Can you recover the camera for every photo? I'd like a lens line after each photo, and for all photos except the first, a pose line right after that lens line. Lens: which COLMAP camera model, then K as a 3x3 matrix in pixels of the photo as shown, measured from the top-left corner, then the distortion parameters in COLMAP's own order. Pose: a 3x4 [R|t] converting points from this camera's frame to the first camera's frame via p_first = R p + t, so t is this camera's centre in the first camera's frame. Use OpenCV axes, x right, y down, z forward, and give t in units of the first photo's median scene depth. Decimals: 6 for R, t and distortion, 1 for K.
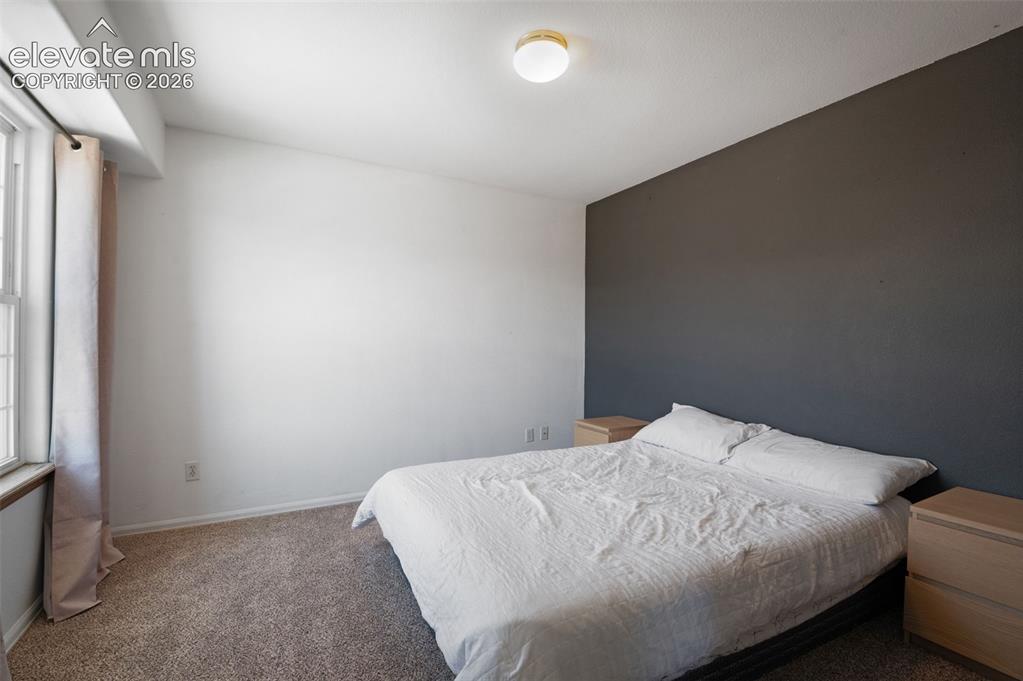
lens RADIAL K [[450.1, 0, 500.3], [0, 450.1, 341.2], [0, 0, 1]] dist [-0.000782, -0.013215]
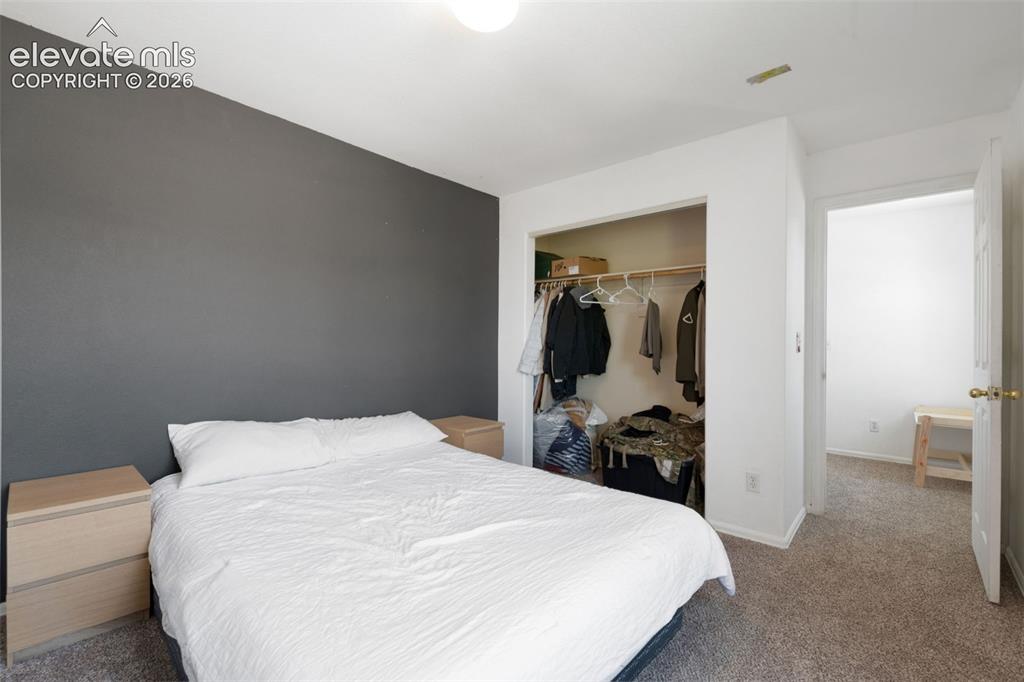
lens RADIAL K [[450.5, 0, 500.8], [0, 450.5, 341.7], [0, 0, 1]] dist [-0.000782, -0.013215]
pose [[-0.338523, -0.004522, 0.940947, -0.715513], [-0.011281, 0.999936, 0.000747, 0.012971], [-0.940891, -0.010362, -0.338552, 1.278731]]
